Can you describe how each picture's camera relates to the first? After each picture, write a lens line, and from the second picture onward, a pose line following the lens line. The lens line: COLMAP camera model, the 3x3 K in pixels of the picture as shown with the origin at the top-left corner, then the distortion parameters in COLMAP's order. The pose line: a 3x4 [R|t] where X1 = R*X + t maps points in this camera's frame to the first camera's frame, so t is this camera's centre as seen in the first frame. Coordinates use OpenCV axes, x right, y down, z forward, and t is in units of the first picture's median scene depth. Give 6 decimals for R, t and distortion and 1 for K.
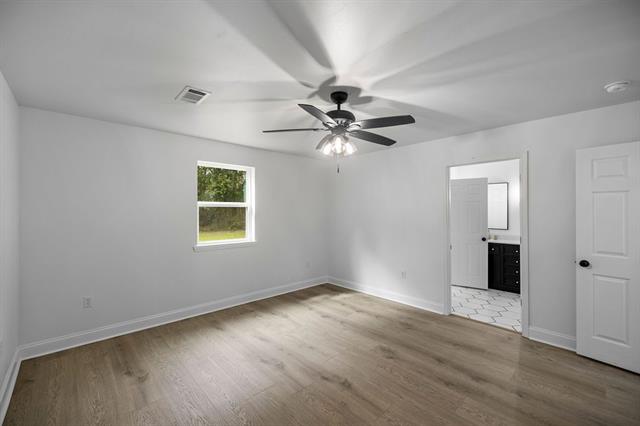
lens RADIAL K [[268.1, 0, 318.4], [0, 268.1, 211.2], [0, 0, 1]] dist [0.001264, 0.000166]
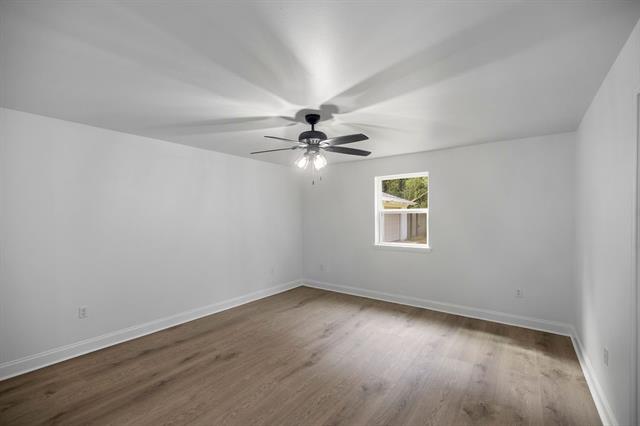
lens RADIAL K [[276.9, 0, 319.9], [0, 276.9, 230.4], [0, 0, 1]] dist [0.000543, 0.000084]
pose [[0.183522, 0.048598, -0.981814, 0.917575], [0.004047, 0.998731, 0.050192, -0.006479], [0.983007, -0.013184, 0.183093, 0.588165]]
